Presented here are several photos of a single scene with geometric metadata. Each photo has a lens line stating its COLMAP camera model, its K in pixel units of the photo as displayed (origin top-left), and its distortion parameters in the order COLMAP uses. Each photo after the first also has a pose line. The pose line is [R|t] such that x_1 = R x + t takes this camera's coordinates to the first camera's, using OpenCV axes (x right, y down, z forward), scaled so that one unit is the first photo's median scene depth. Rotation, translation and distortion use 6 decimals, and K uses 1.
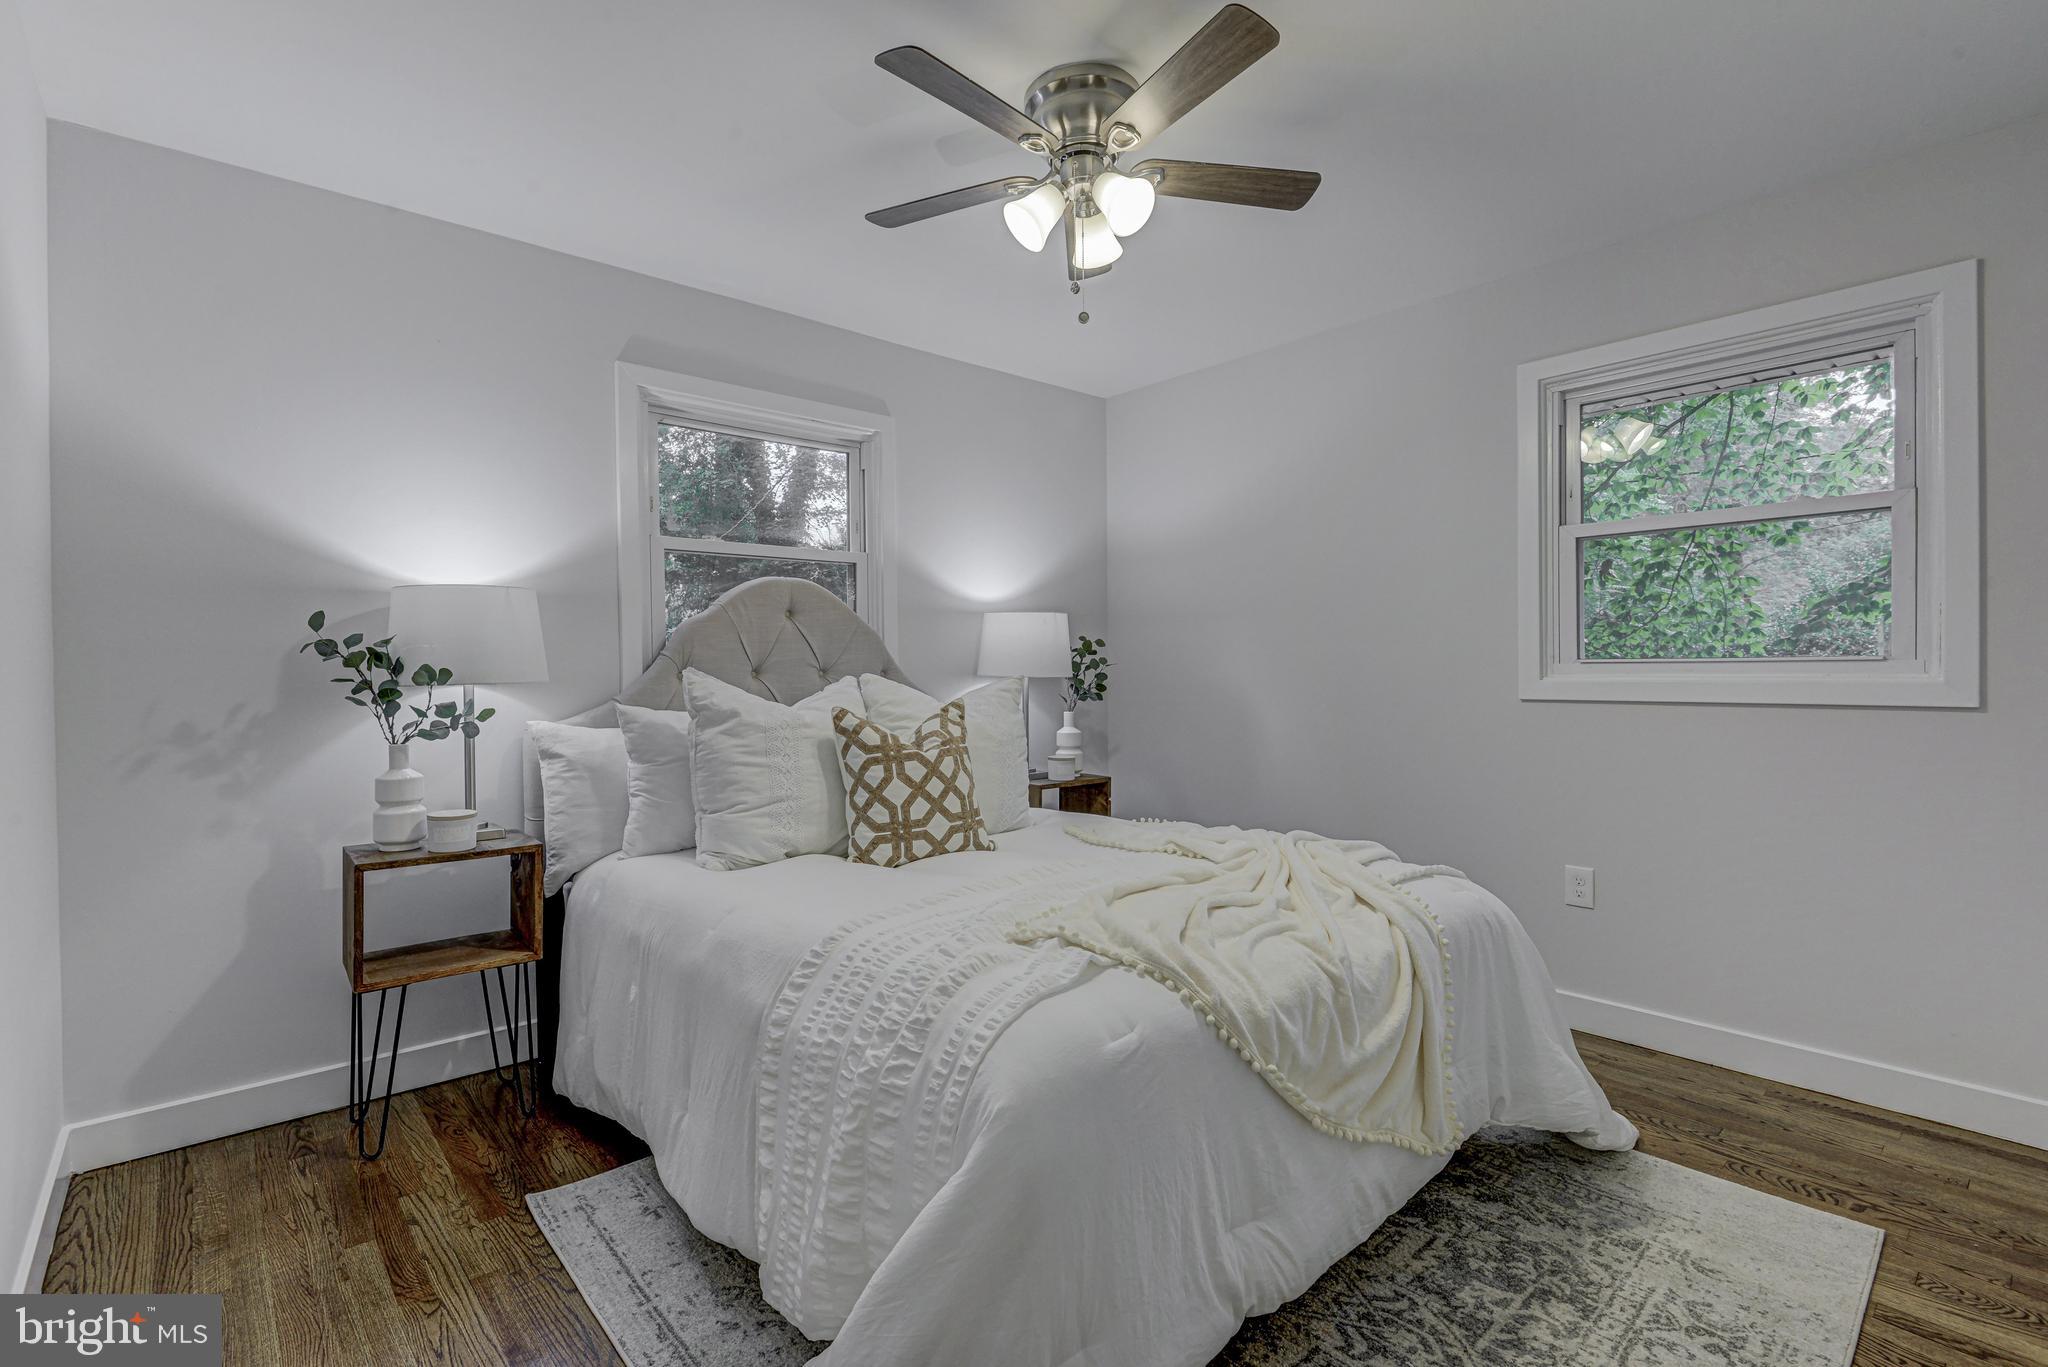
lens RADIAL K [[929.0, 0, 1020.8], [0, 929.0, 685.2], [0, 0, 1]] dist [0.006580, -0.008924]
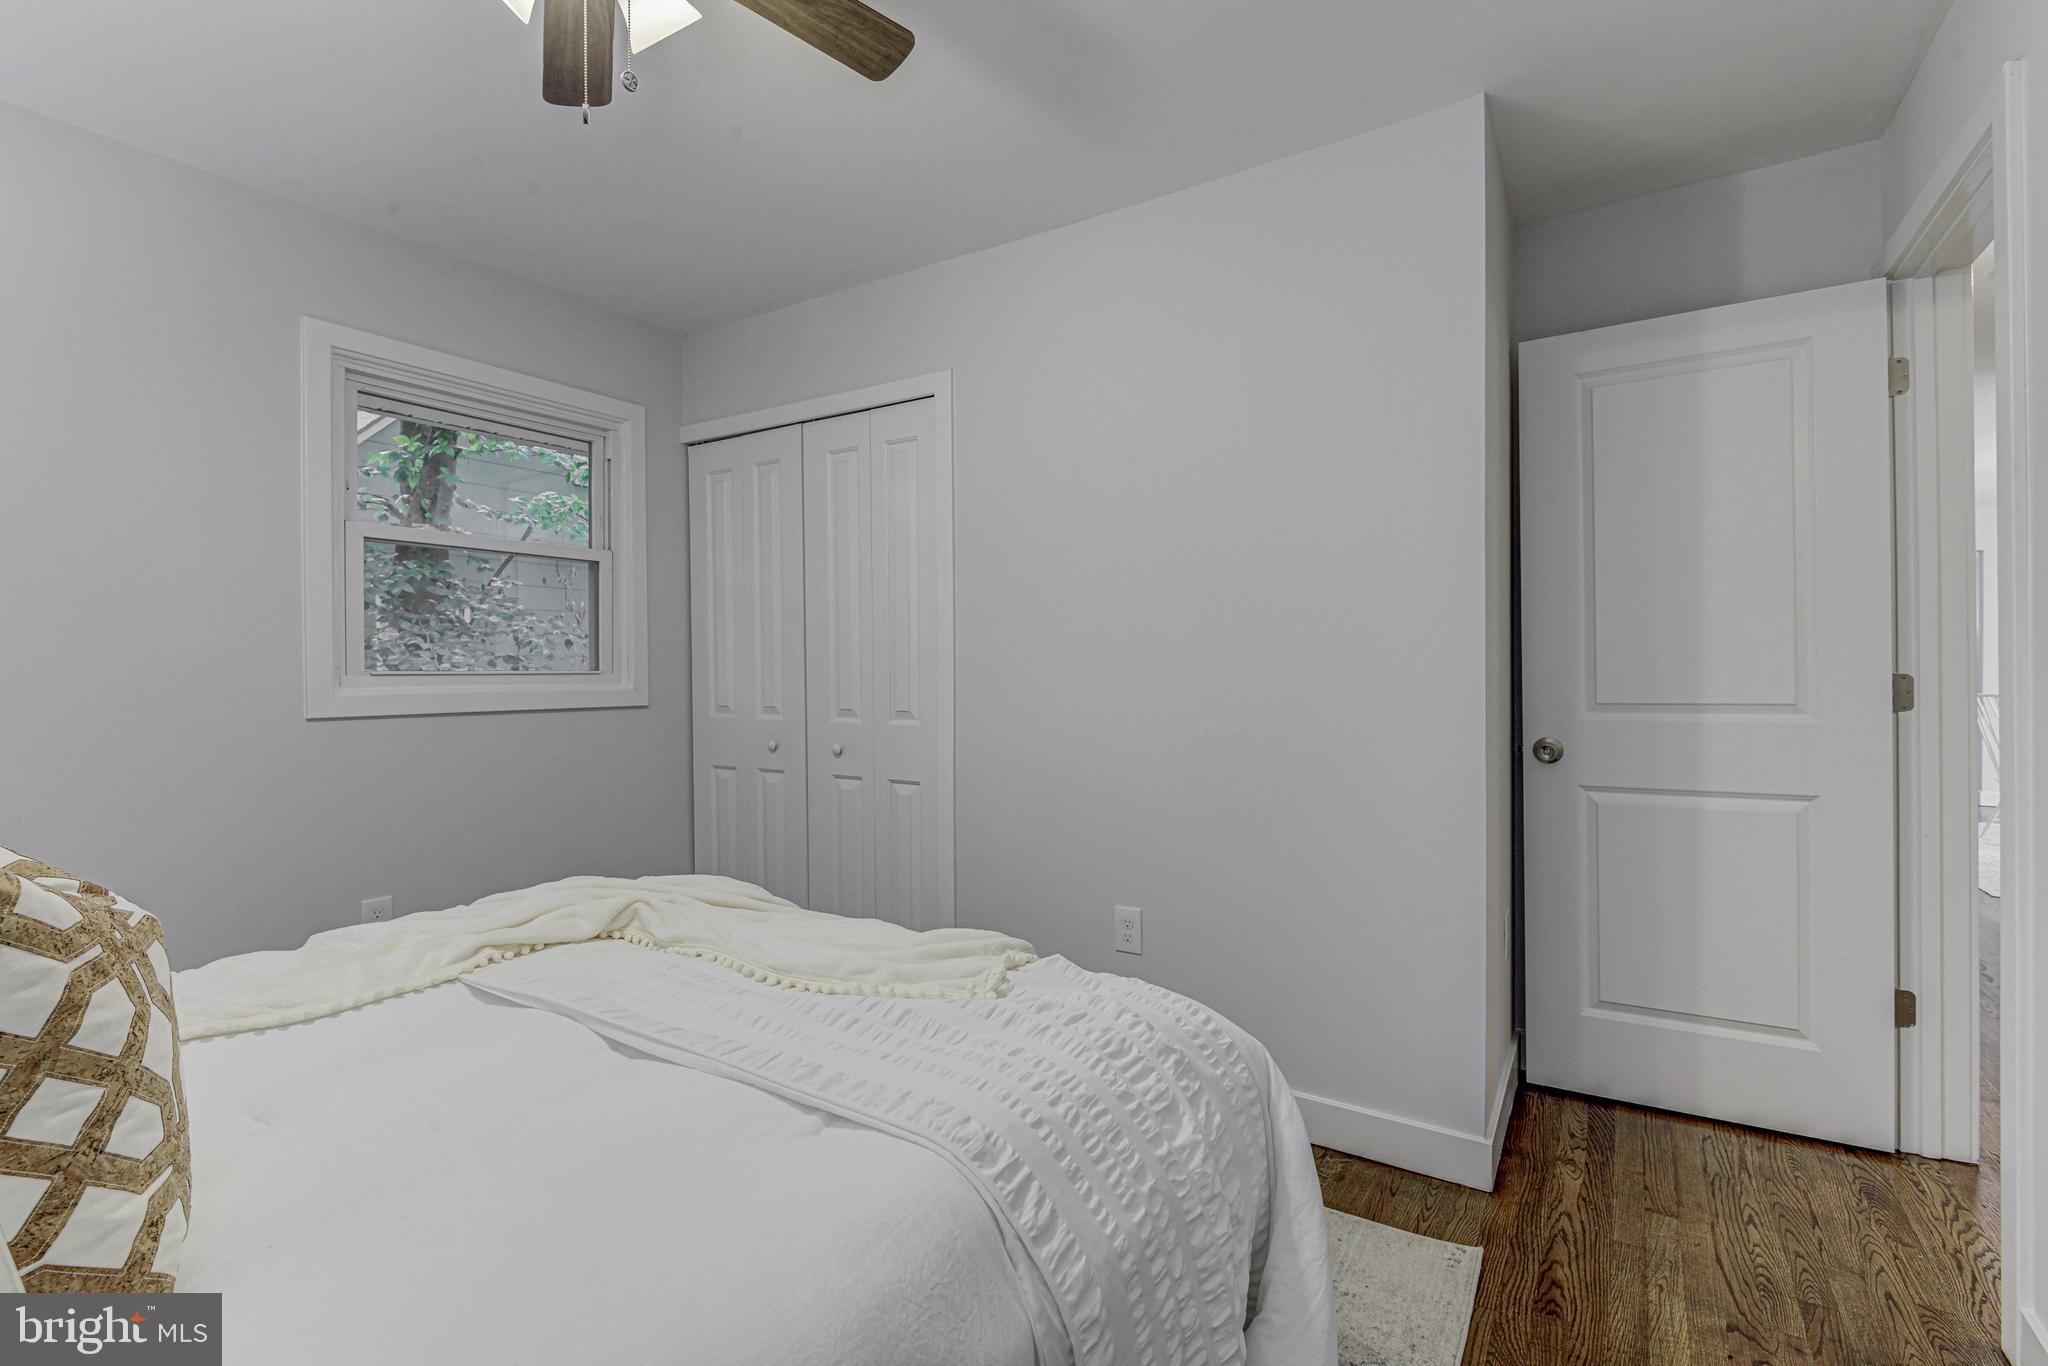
lens RADIAL K [[929.0, 0, 1005.1], [0, 929.0, 674.0], [0, 0, 1]] dist [0.006580, -0.008924]
pose [[-0.258436, 0.008292, 0.965993, -0.704005], [0.026873, 0.999638, -0.001392, -0.011641], [-0.965655, 0.025599, -0.258565, 1.042889]]
